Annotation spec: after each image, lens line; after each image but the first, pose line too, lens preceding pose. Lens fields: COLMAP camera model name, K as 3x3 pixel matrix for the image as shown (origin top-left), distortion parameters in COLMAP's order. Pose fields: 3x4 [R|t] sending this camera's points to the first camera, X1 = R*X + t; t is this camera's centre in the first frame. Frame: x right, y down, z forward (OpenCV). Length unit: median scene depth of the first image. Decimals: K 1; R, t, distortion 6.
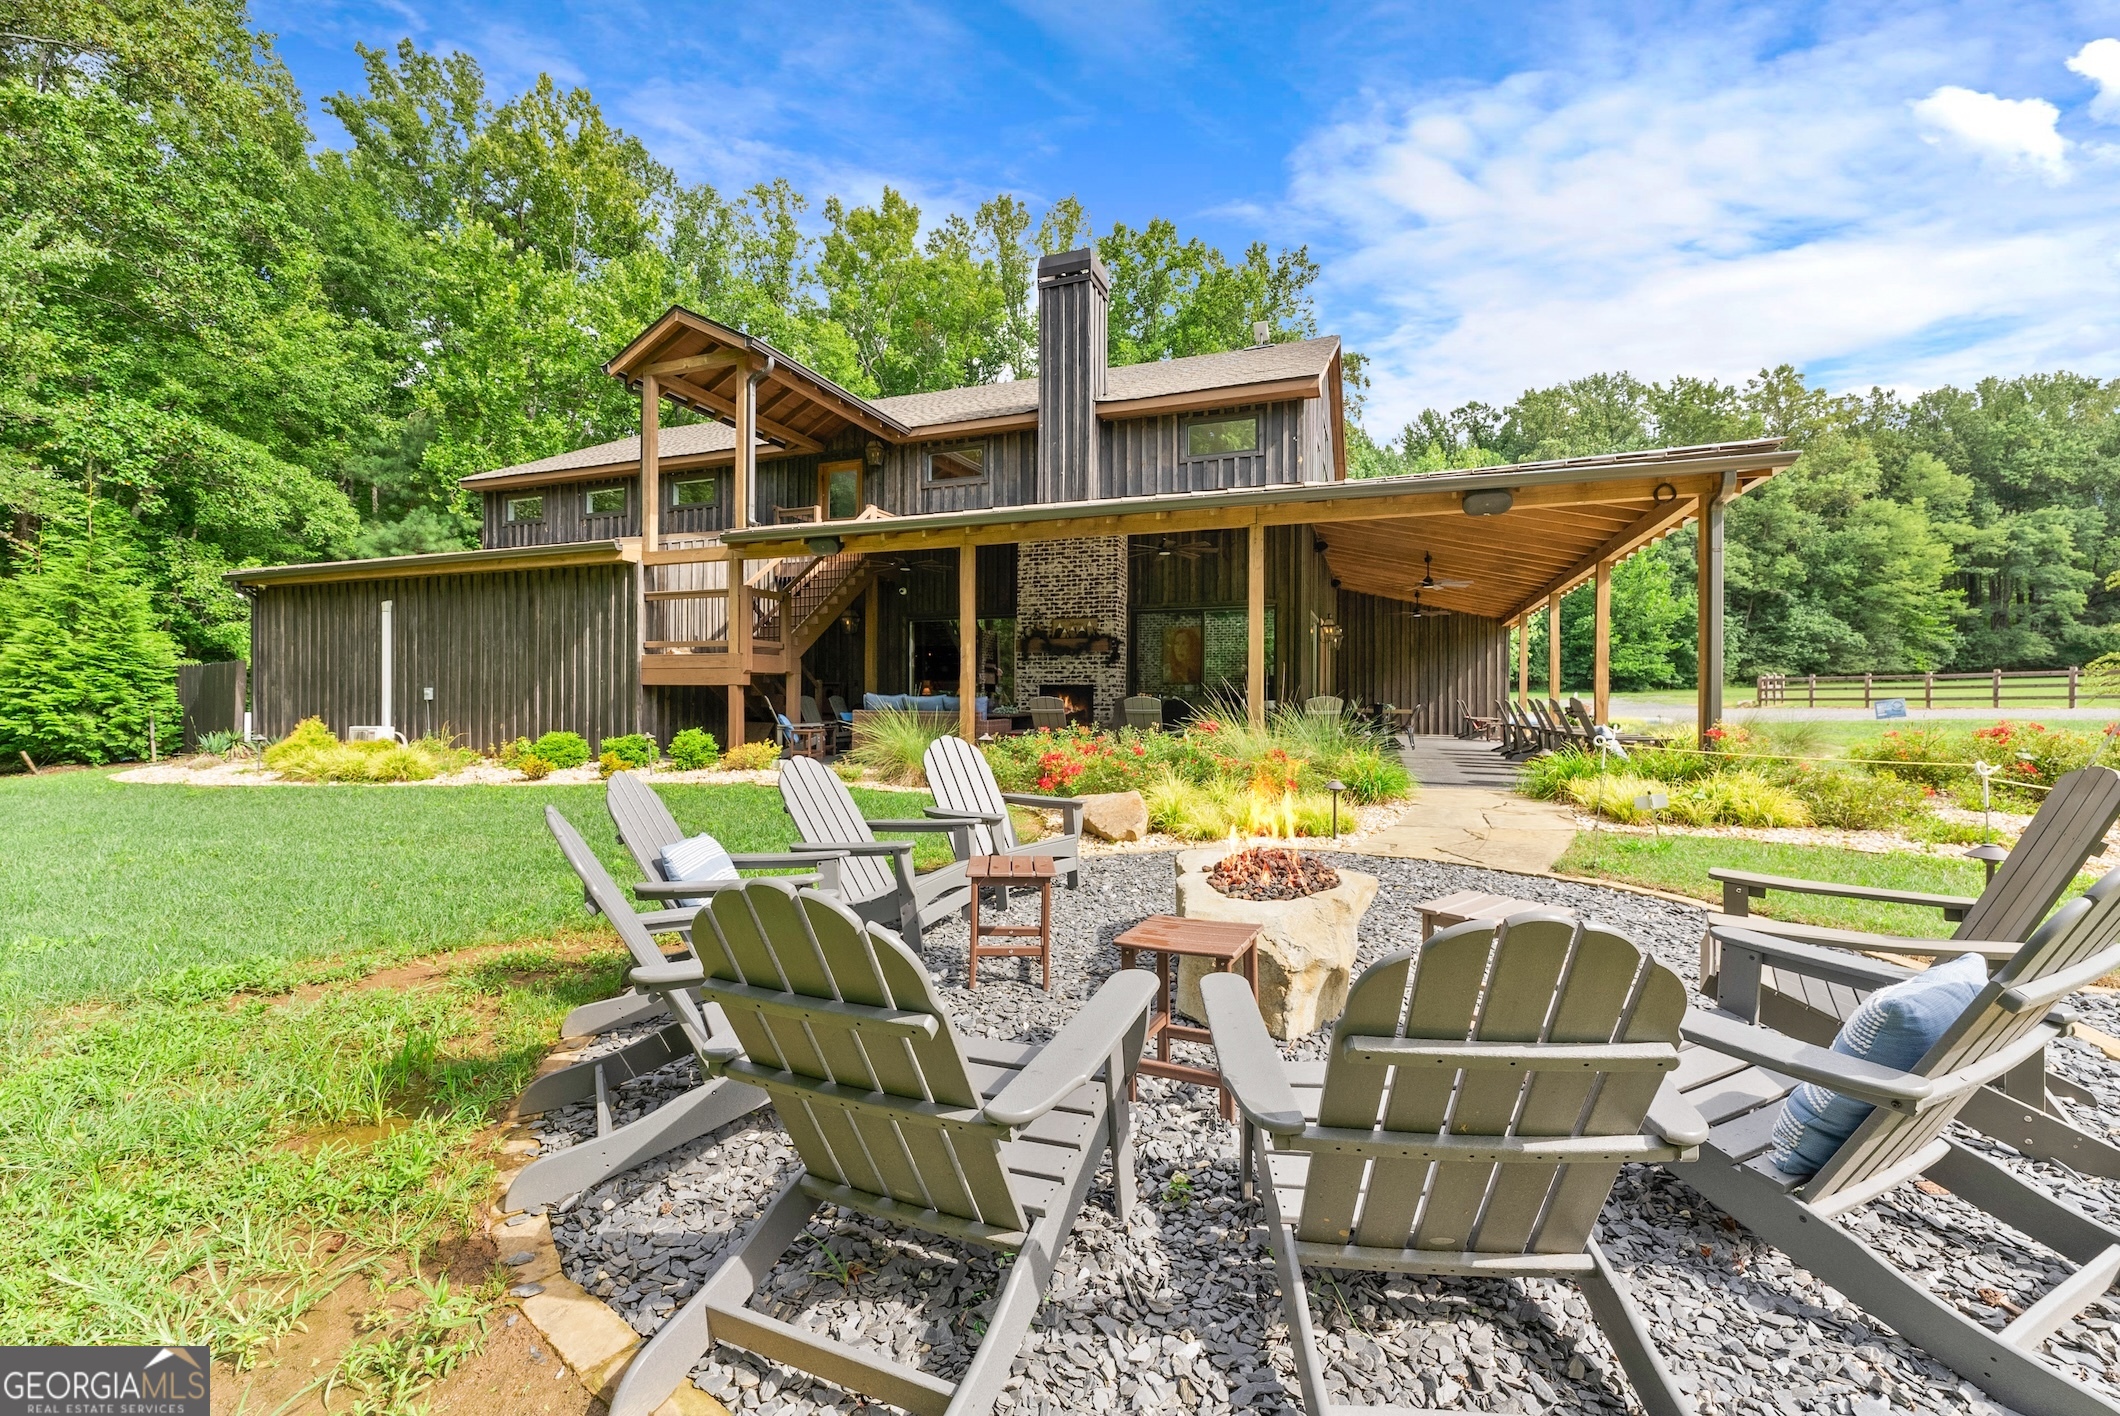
lens RADIAL K [[863.8, 0, 1063.8], [0, 863.8, 704.6], [0, 0, 1]] dist [0.001222, 0.000137]
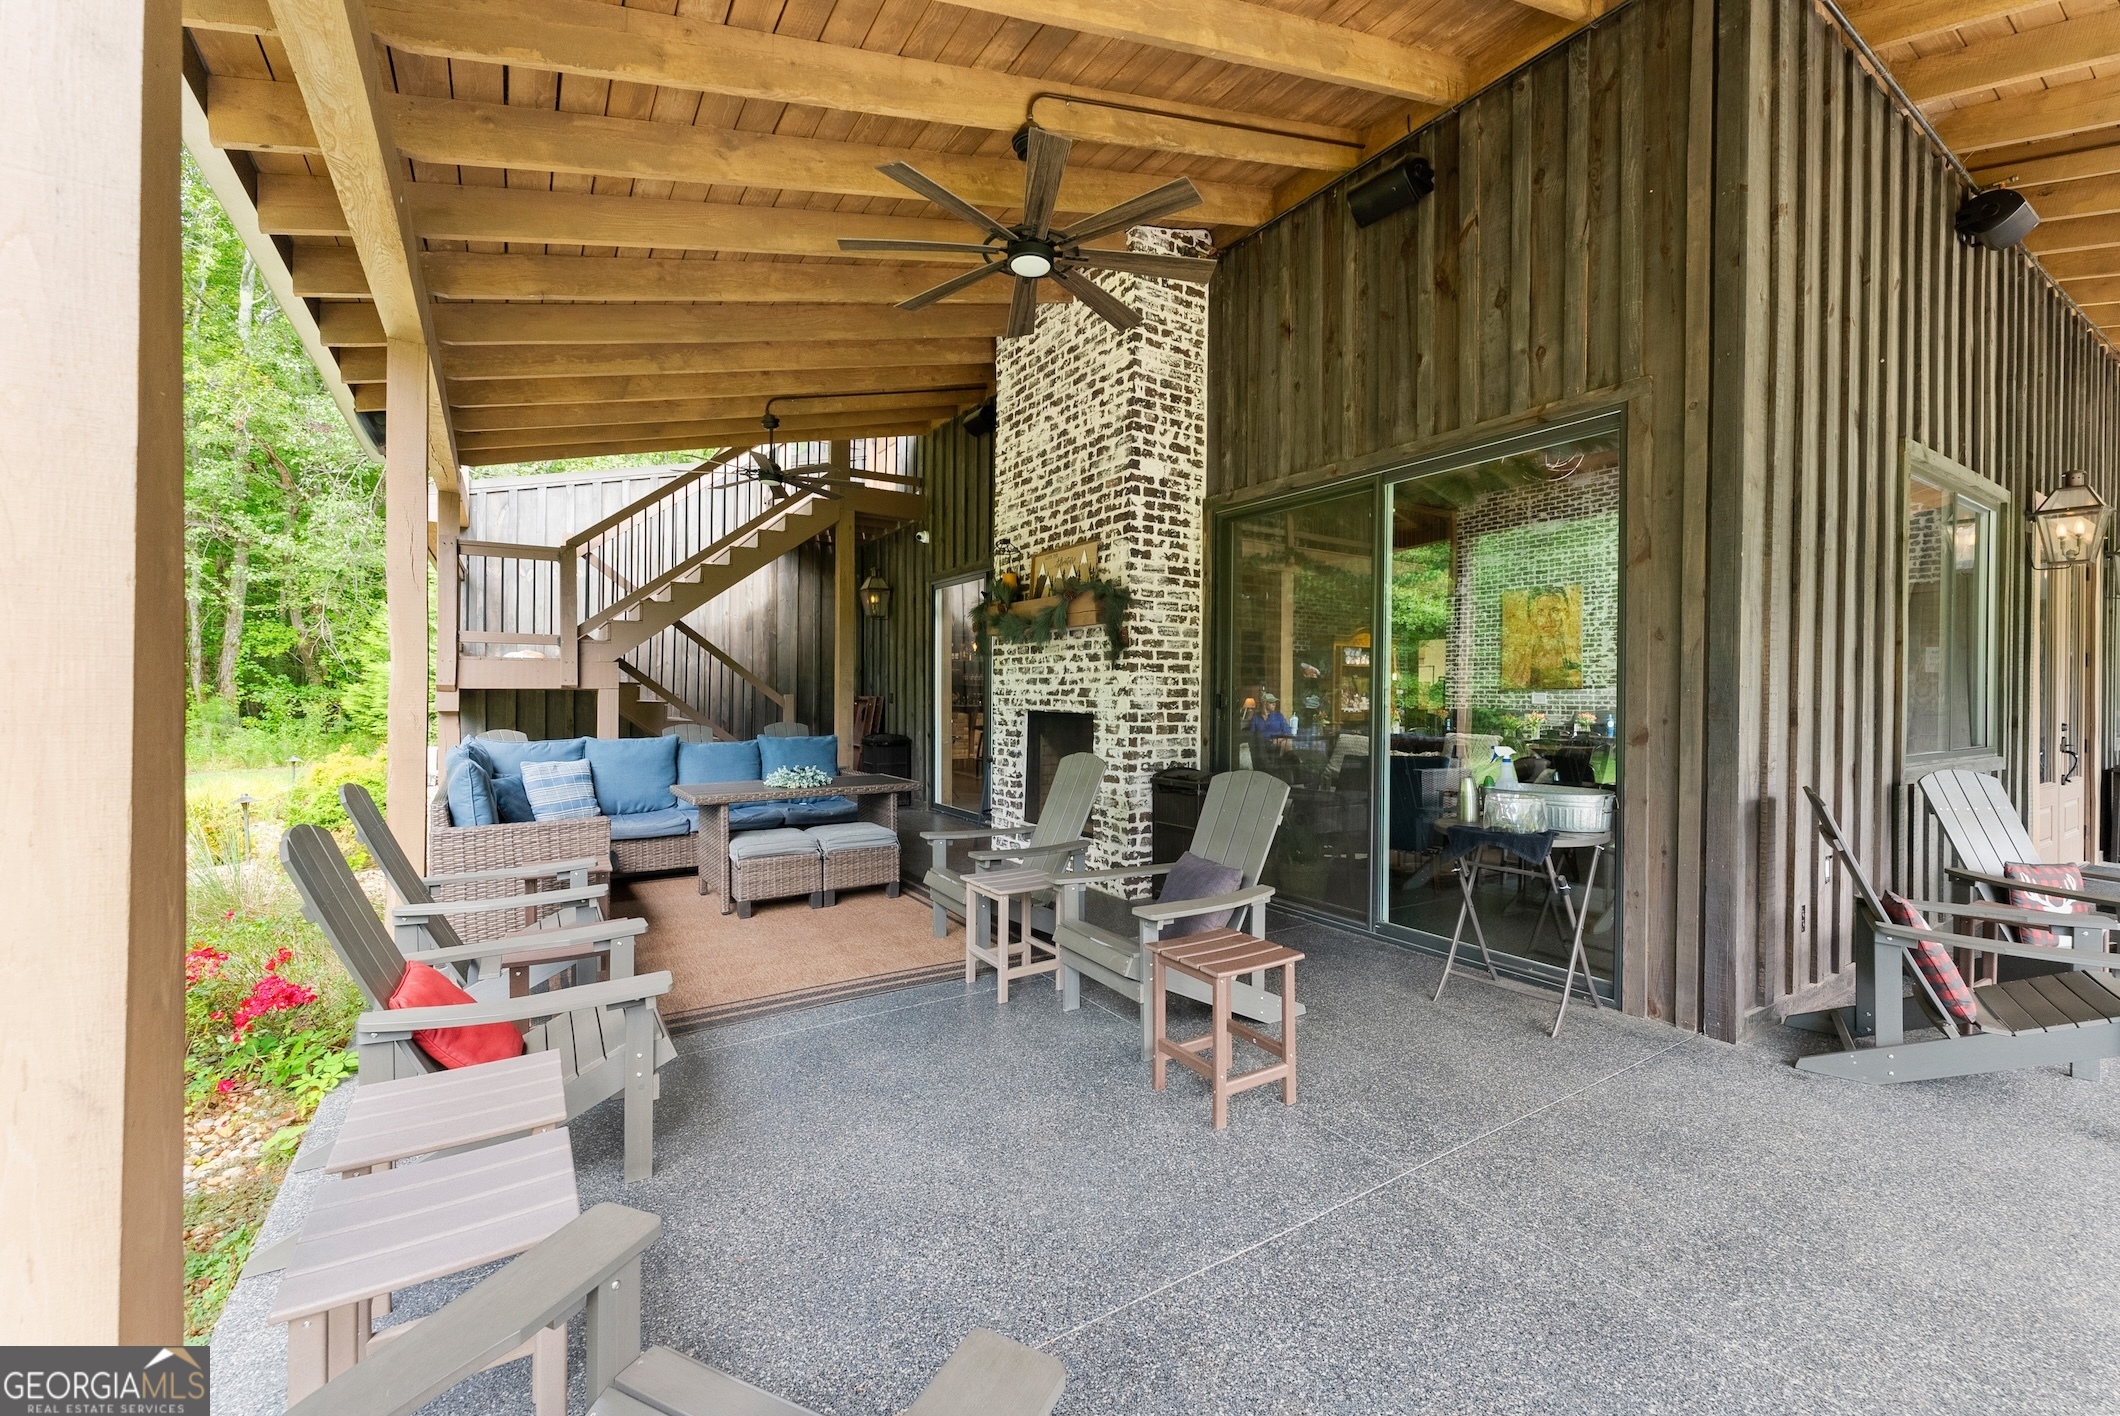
lens RADIAL K [[863.8, 0, 1063.8], [0, 863.8, 704.6], [0, 0, 1]] dist [0.001222, 0.000137]
pose [[0.800769, 0.009786, -0.598894, 0.037058], [-0.007827, 0.999952, 0.005873, -0.004191], [0.598923, -0.000015, 0.800807, 0.098097]]
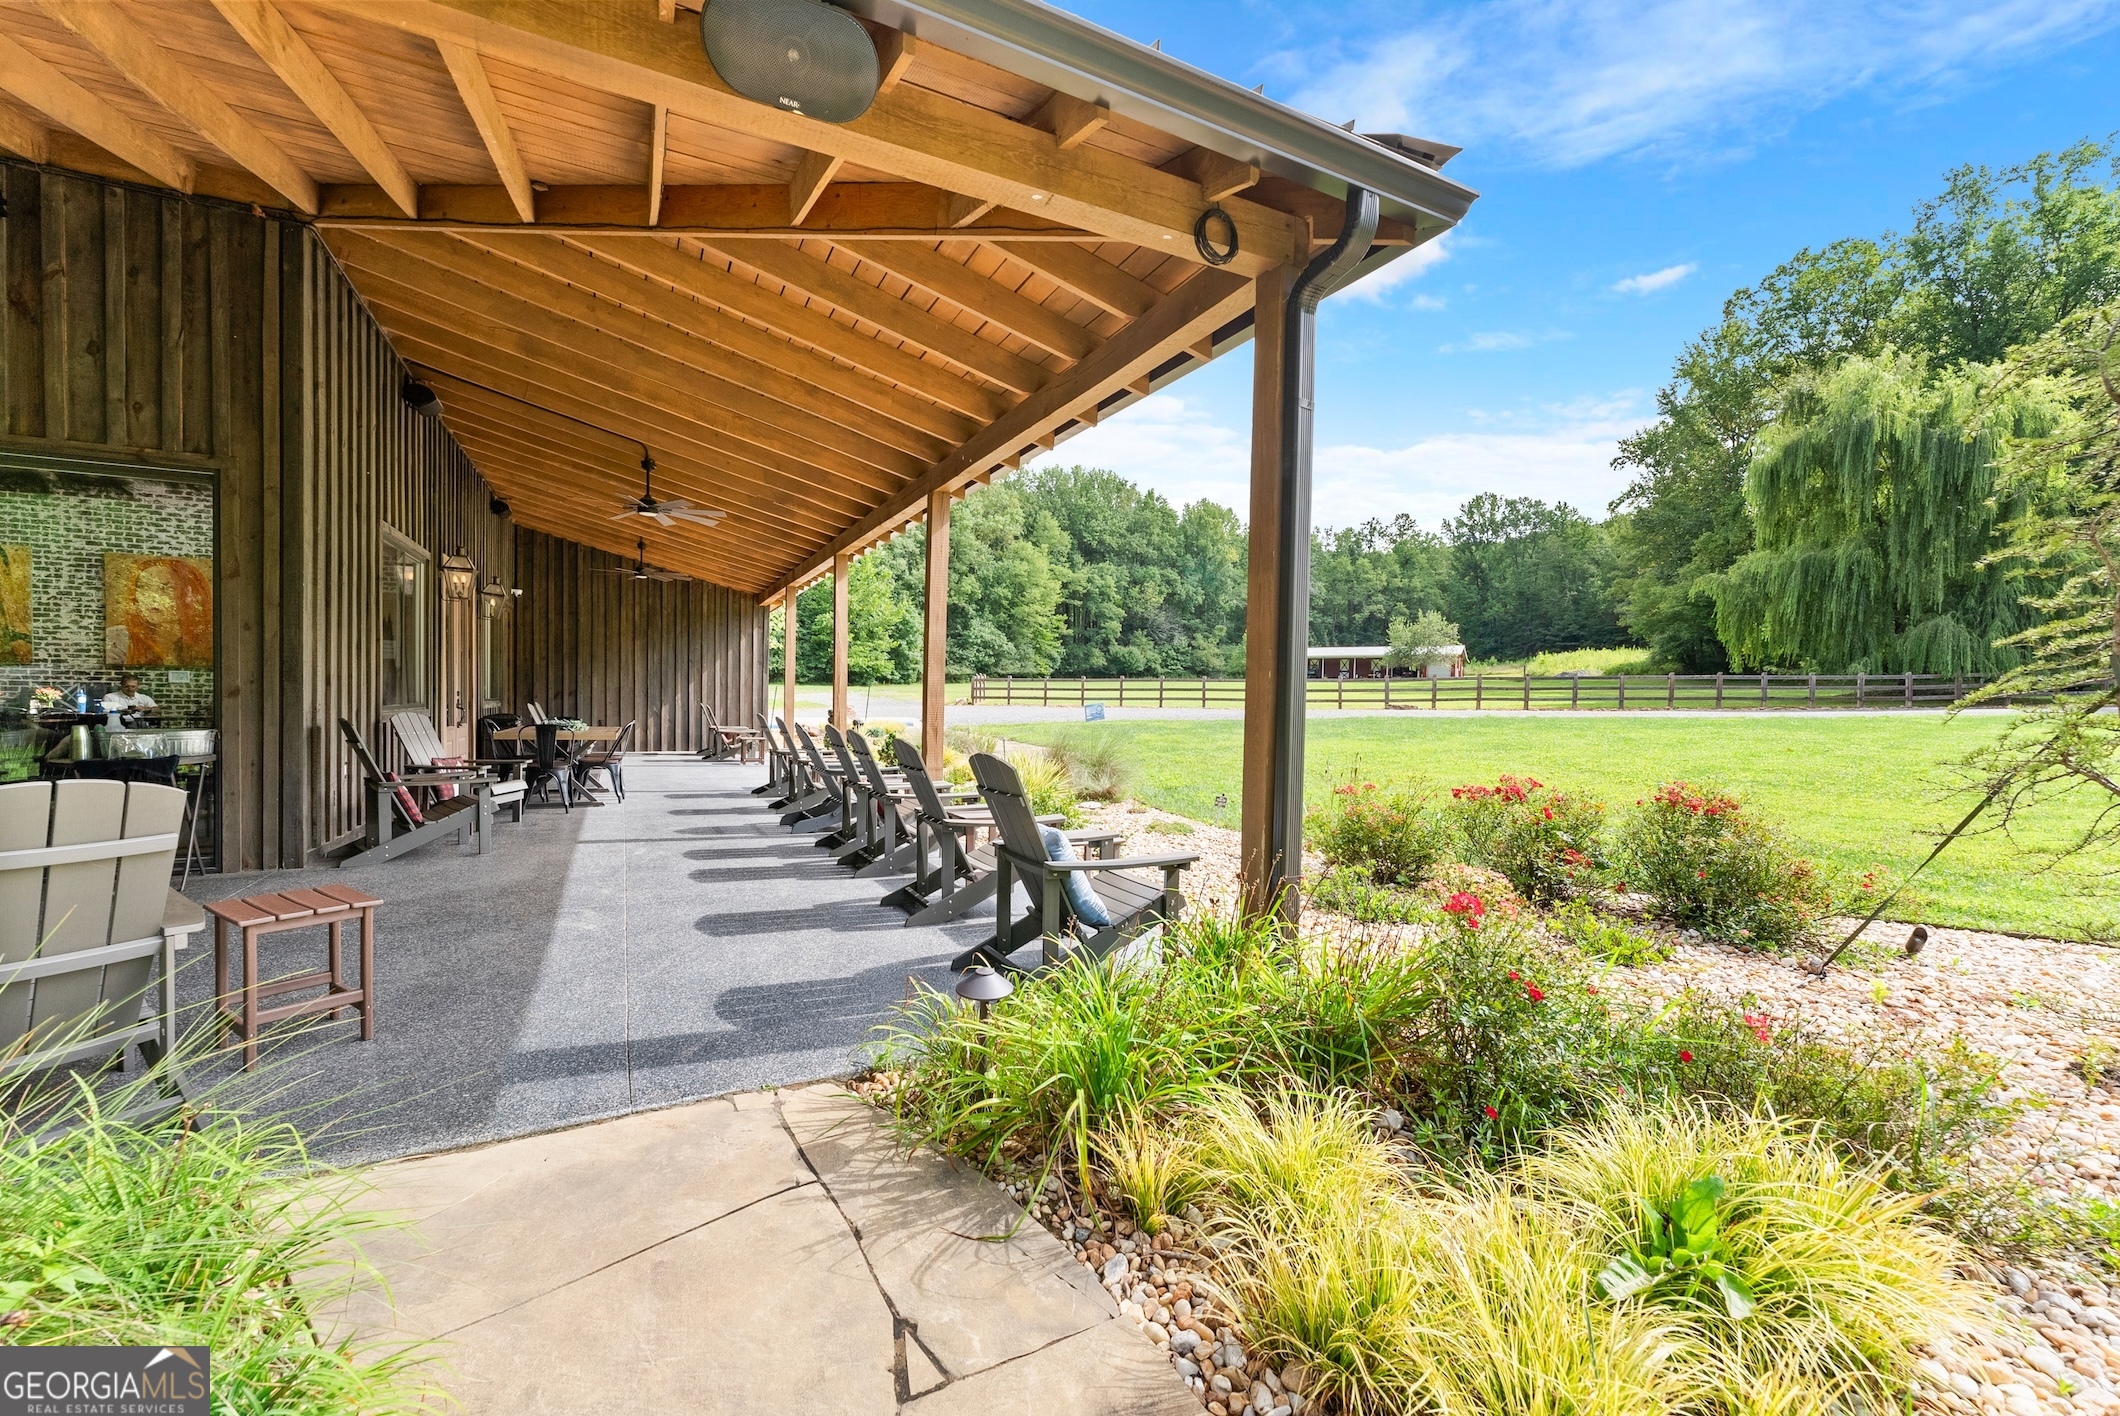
lens RADIAL K [[863.8, 0, 1063.8], [0, 863.8, 704.6], [0, 0, 1]] dist [0.001222, 0.000137]
pose [[0.680782, -0.000405, 0.732486, 0.030595], [-0.009279, 0.999915, 0.009177, -0.003066], [-0.732428, -0.013044, 0.680720, 0.065755]]
